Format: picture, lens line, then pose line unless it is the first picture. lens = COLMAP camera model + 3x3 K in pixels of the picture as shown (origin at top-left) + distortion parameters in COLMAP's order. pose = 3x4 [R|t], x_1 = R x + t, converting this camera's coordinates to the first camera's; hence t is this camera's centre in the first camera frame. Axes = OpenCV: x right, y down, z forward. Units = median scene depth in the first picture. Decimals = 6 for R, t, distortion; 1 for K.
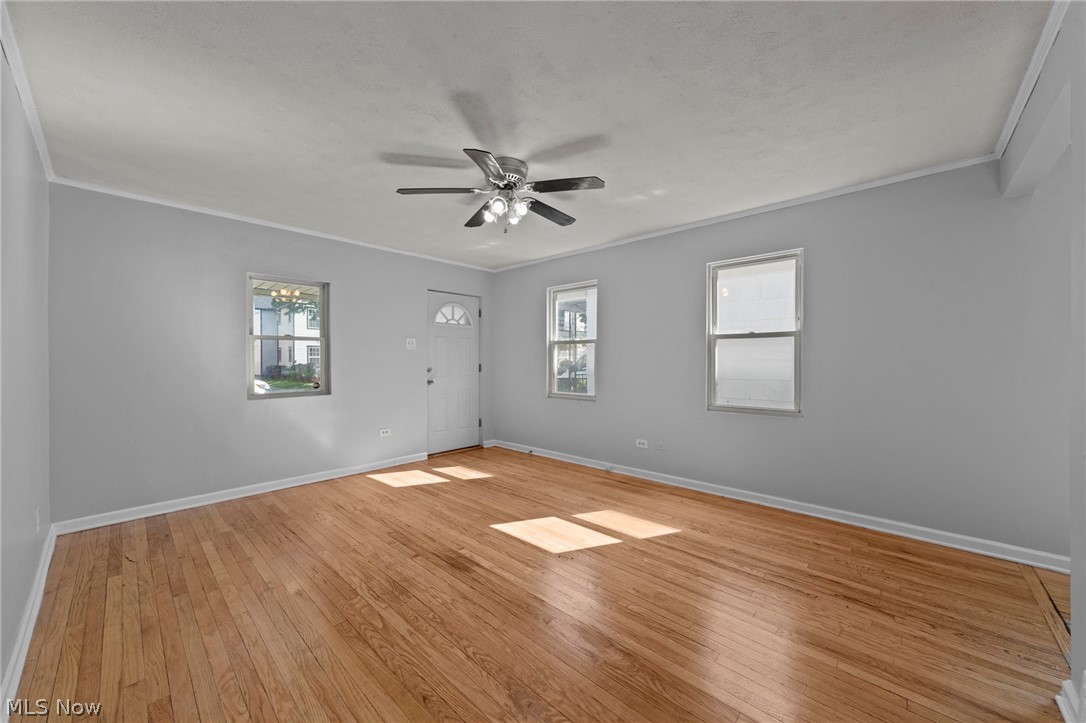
lens RADIAL K [[407.9, 0, 541.5], [0, 407.9, 365.4], [0, 0, 1]] dist [0.000510, 0.000686]
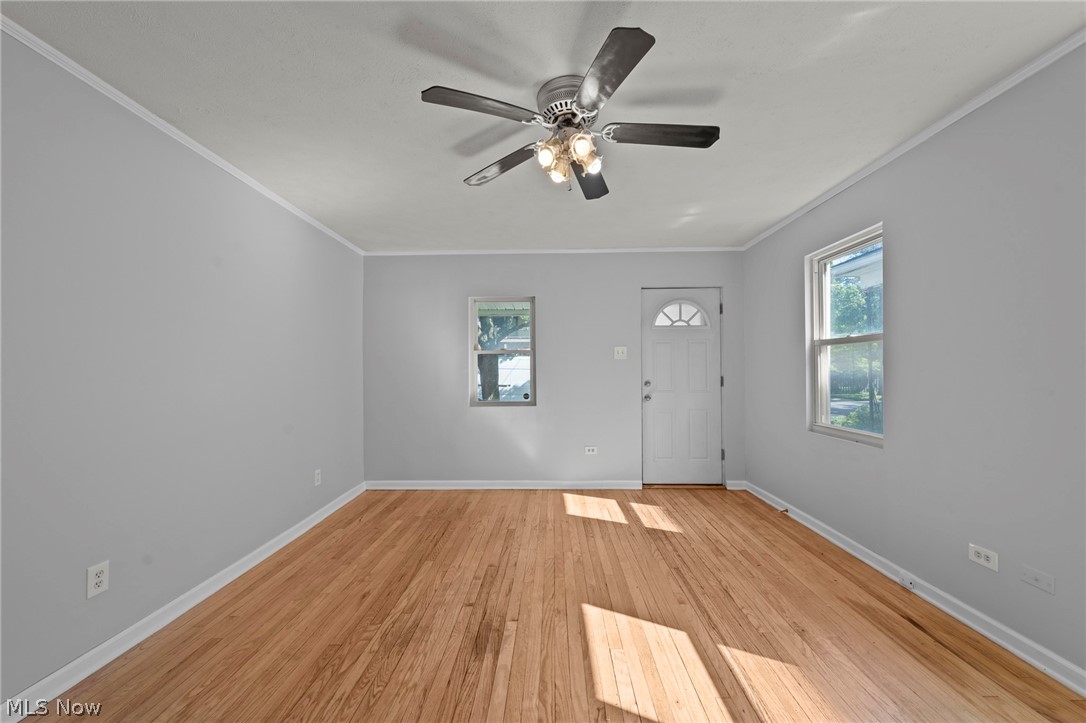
lens RADIAL K [[415.0, 0, 535.7], [0, 415.0, 369.3], [0, 0, 1]] dist [0.000936, -0.000245]
pose [[0.661293, -0.005342, -0.750108, 0.327803], [-0.004193, 0.999933, -0.010817, -0.010080], [0.750116, 0.010299, 0.661227, 0.400679]]
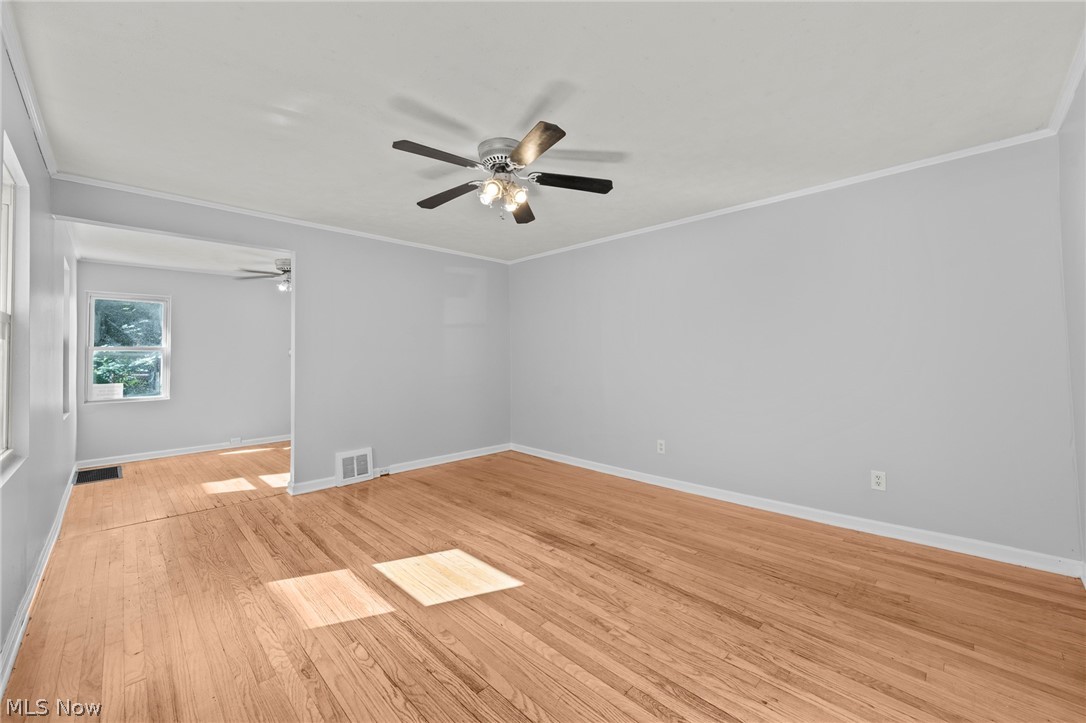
lens RADIAL K [[415.0, 0, 565.2], [0, 415.0, 350.2], [0, 0, 1]] dist [0.000936, -0.000245]
pose [[-0.999873, 0.009866, -0.012482, -0.172704], [0.009911, 0.999944, -0.003607, -0.022528], [0.012445, -0.003730, -0.999916, 1.572428]]
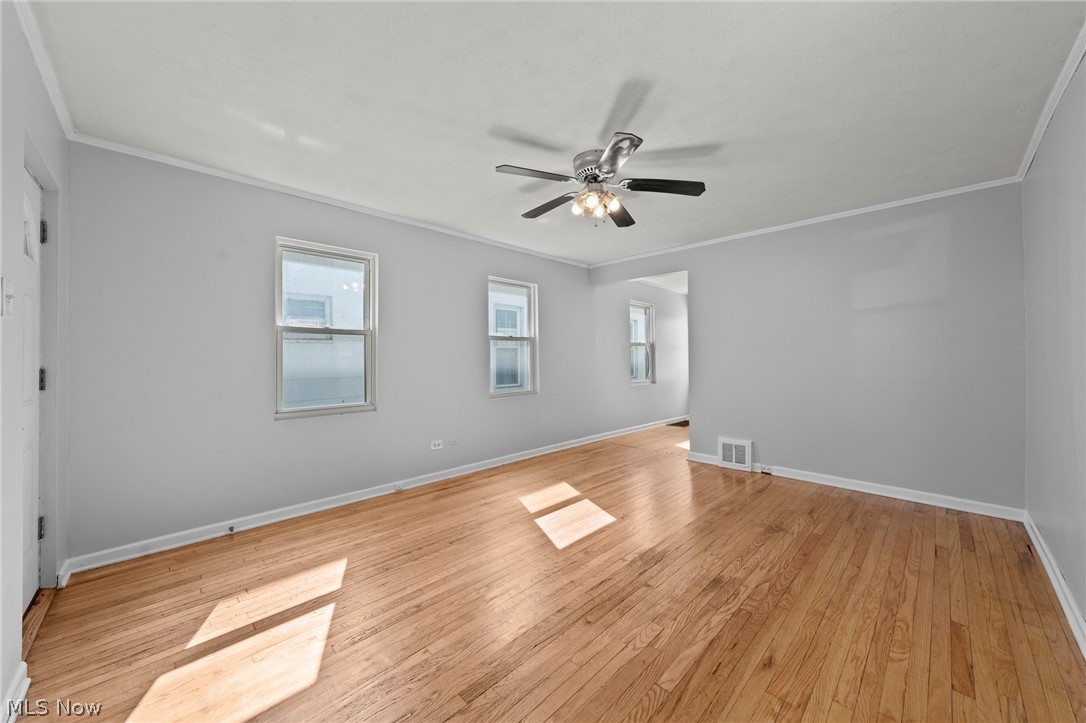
lens RADIAL K [[407.9, 0, 553.5], [0, 407.9, 358.6], [0, 0, 1]] dist [0.000510, 0.000686]
pose [[-0.003993, -0.002971, 0.999988, -0.877579], [0.017150, 0.999848, 0.003039, -0.008571], [-0.999845, 0.017162, -0.003942, 0.906679]]
